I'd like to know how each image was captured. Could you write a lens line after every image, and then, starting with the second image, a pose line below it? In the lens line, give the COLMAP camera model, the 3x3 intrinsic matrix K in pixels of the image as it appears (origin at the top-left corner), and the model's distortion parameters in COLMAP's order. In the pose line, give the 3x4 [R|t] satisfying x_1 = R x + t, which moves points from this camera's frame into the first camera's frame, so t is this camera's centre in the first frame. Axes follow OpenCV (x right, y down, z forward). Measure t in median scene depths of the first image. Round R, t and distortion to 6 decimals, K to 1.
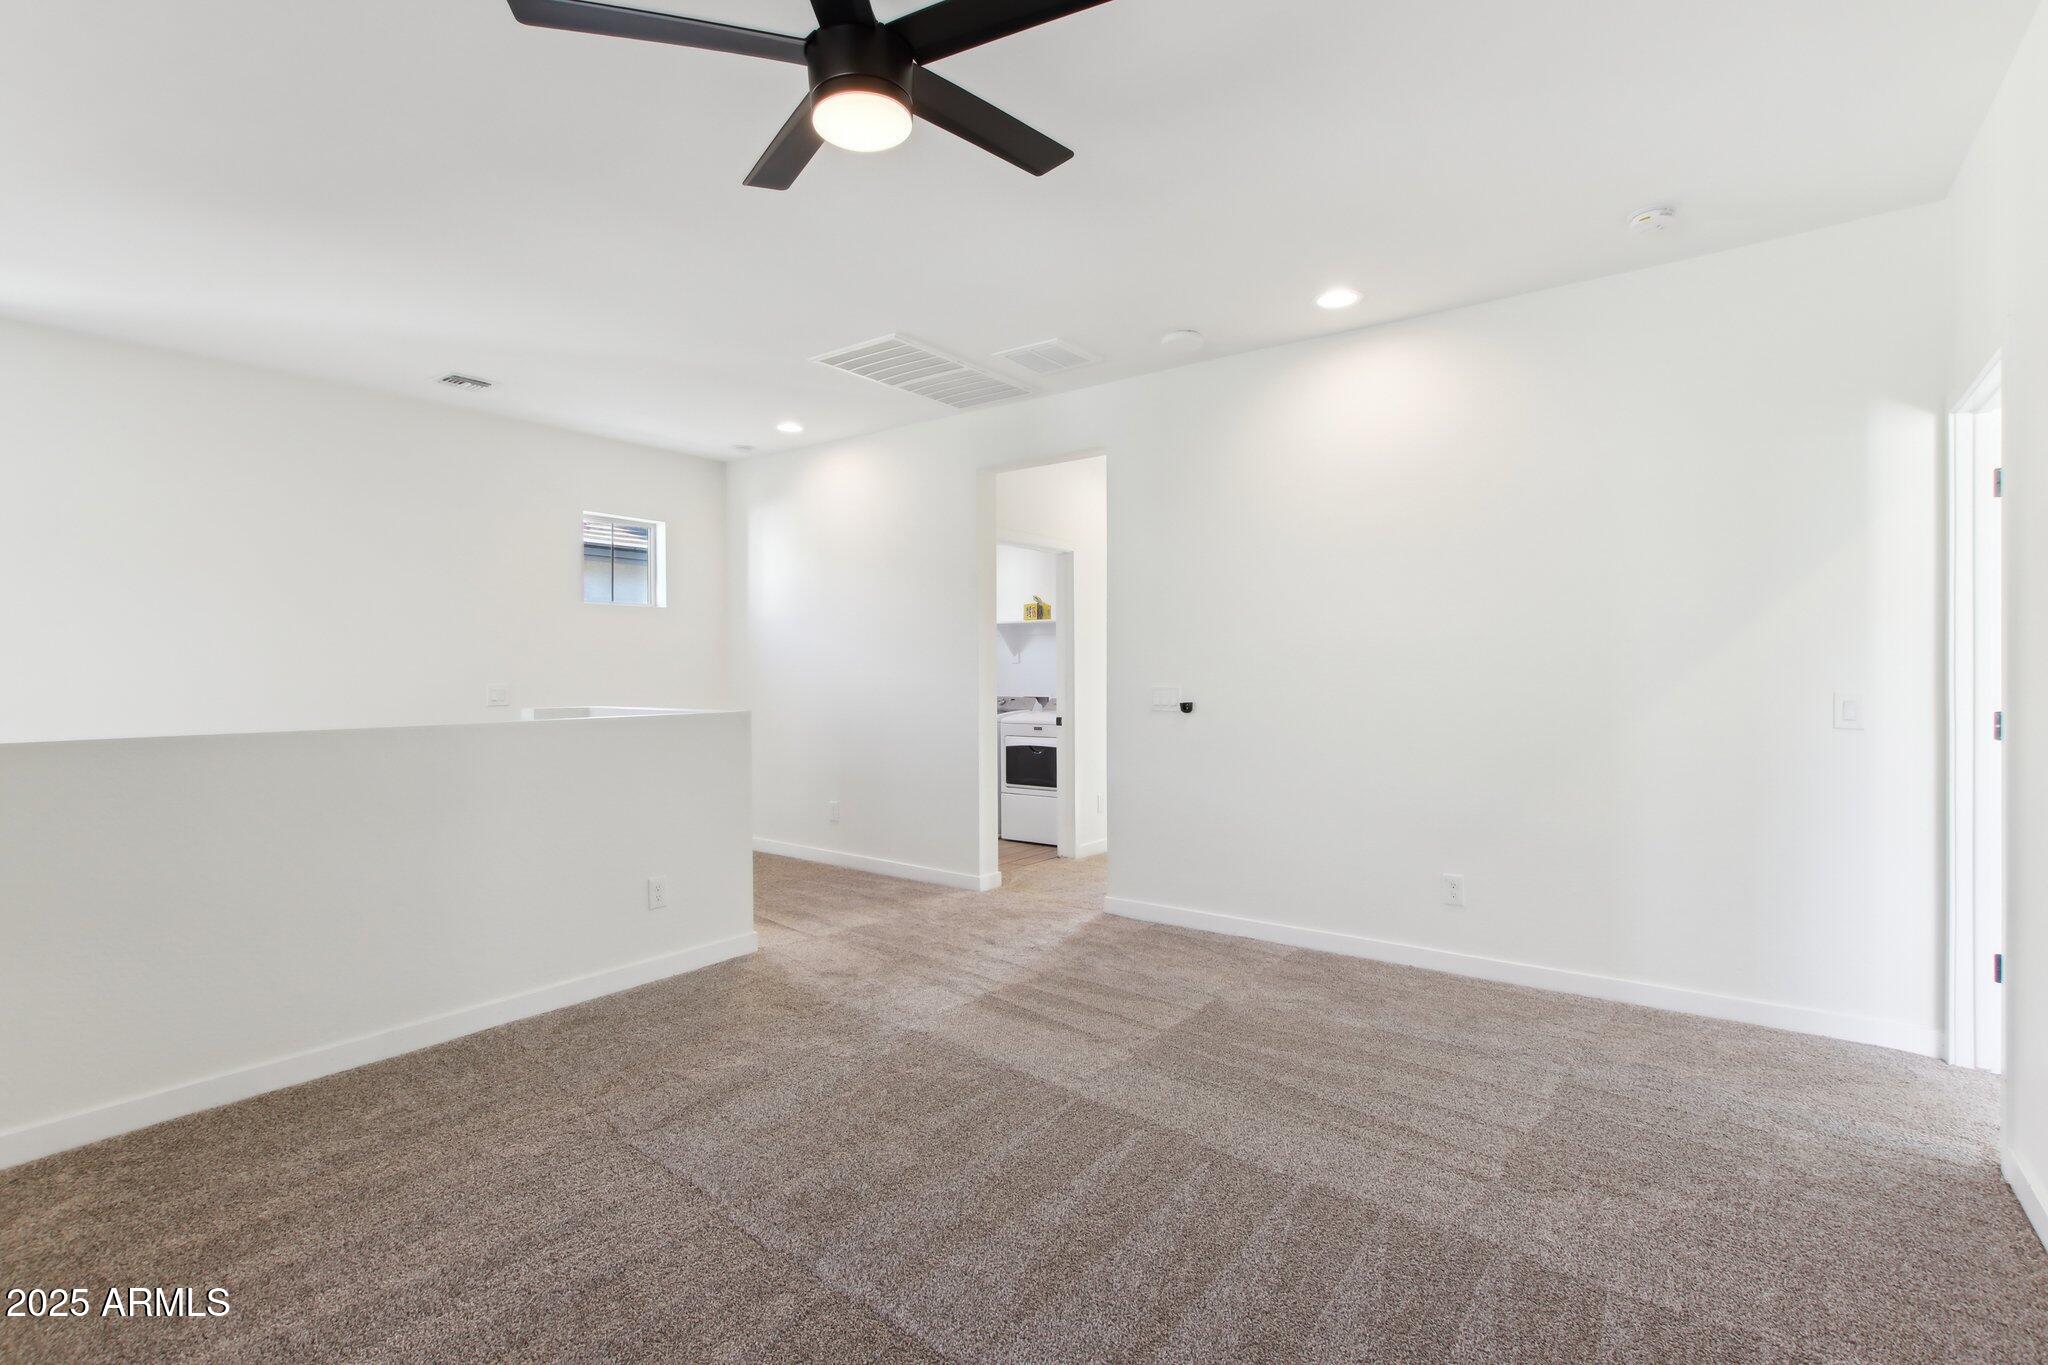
lens RADIAL K [[956.2, 0, 1030.0], [0, 956.2, 675.9], [0, 0, 1]] dist [-0.019082, 0.006509]
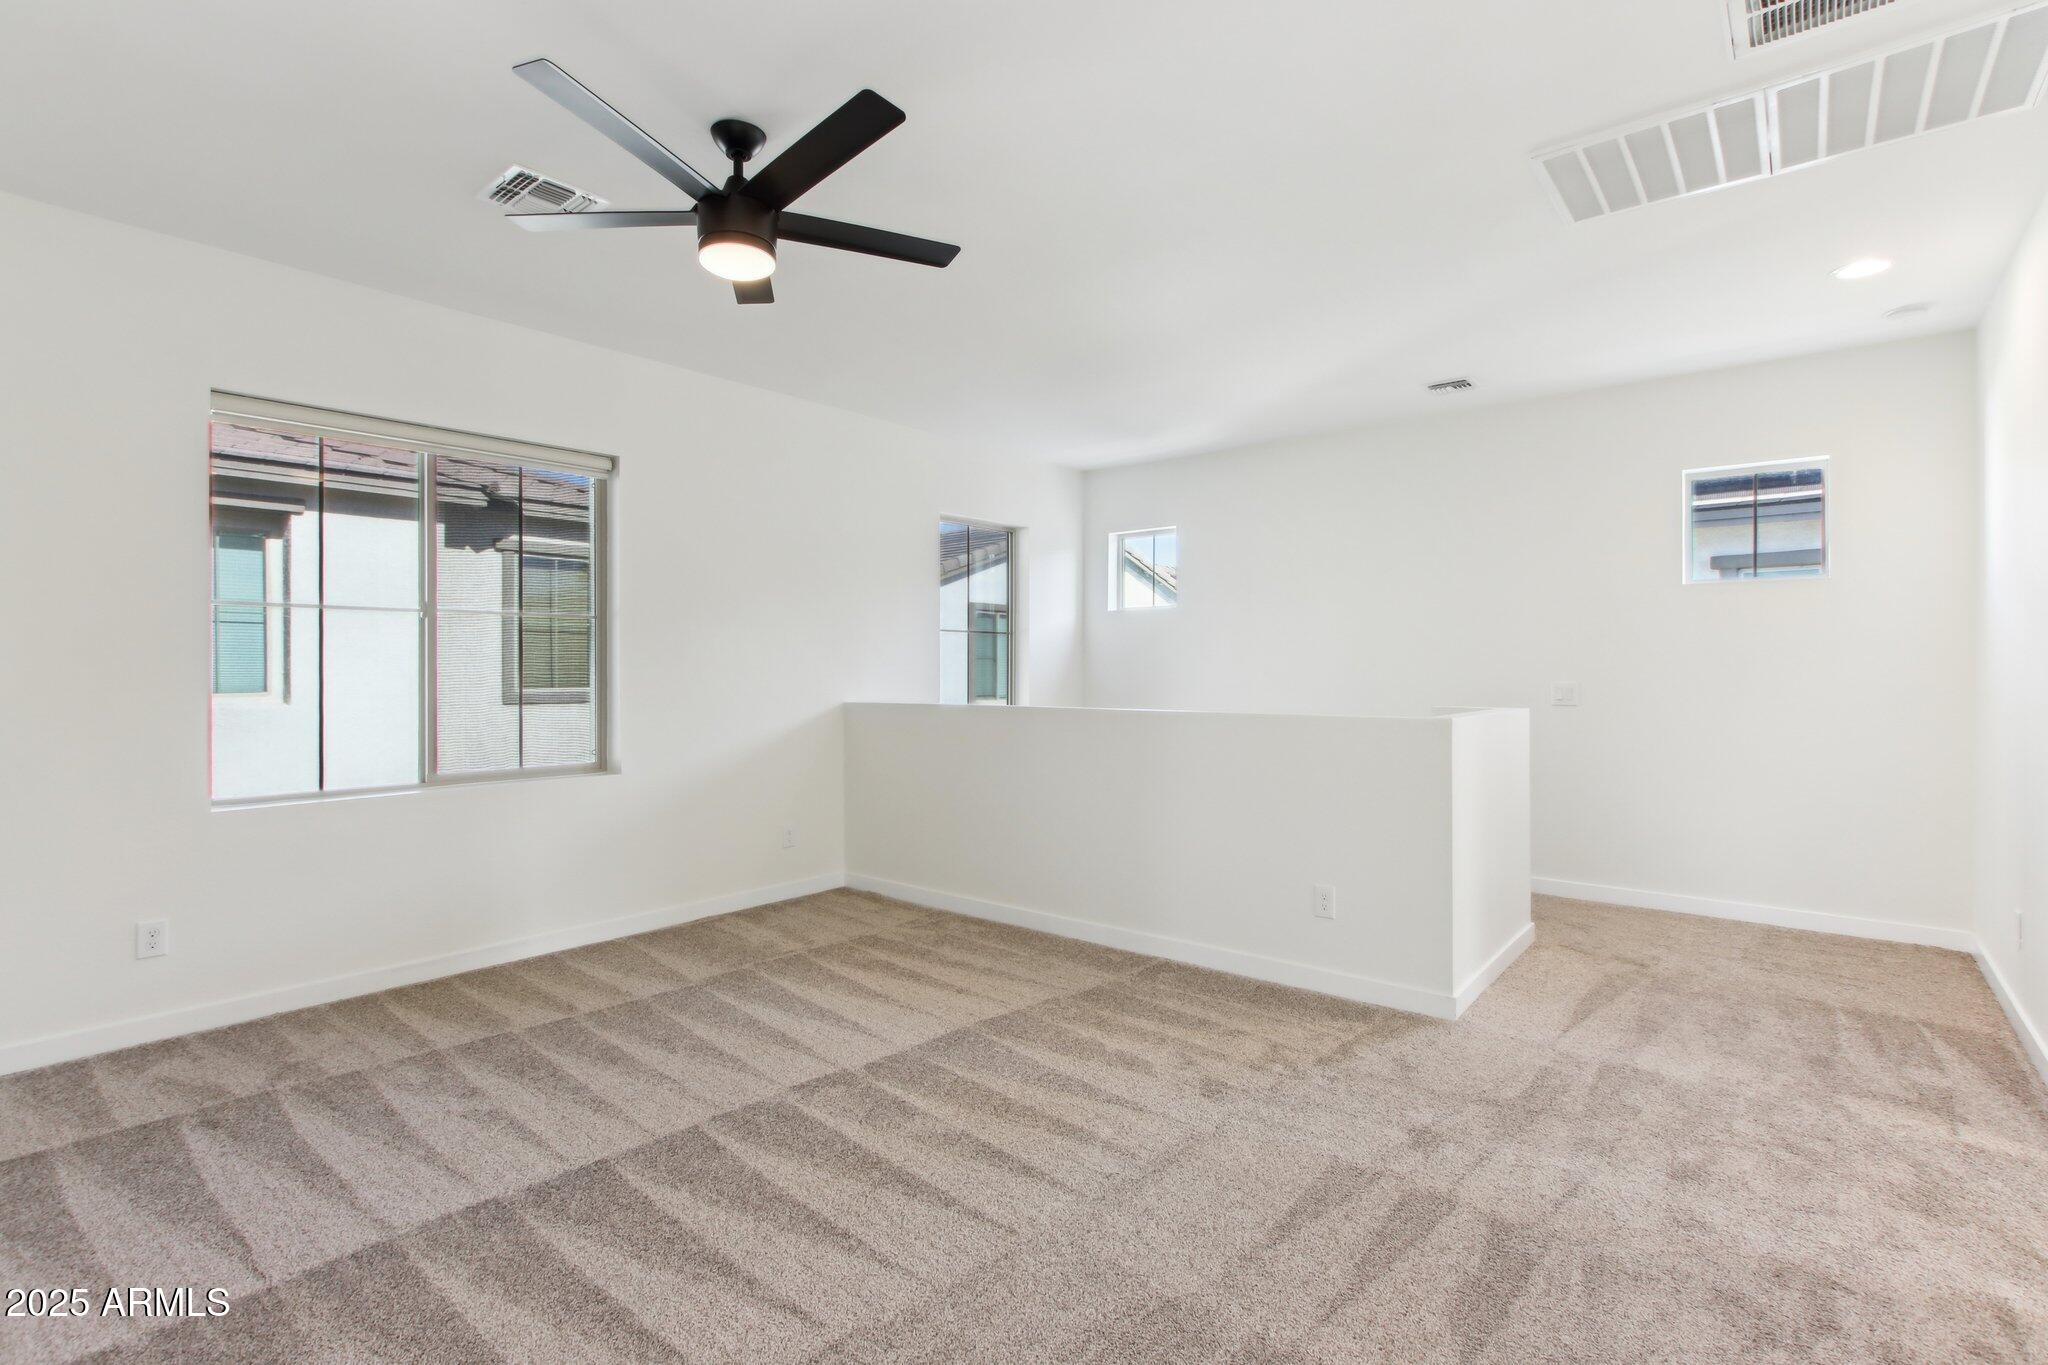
lens RADIAL K [[956.2, 0, 1013.7], [0, 956.2, 672.2], [0, 0, 1]] dist [-0.019082, 0.006509]
pose [[-0.065236, 0.005759, -0.997853, 0.523817], [-0.003367, 0.999976, 0.005992, -0.005846], [0.997864, 0.003751, -0.065215, 0.677070]]
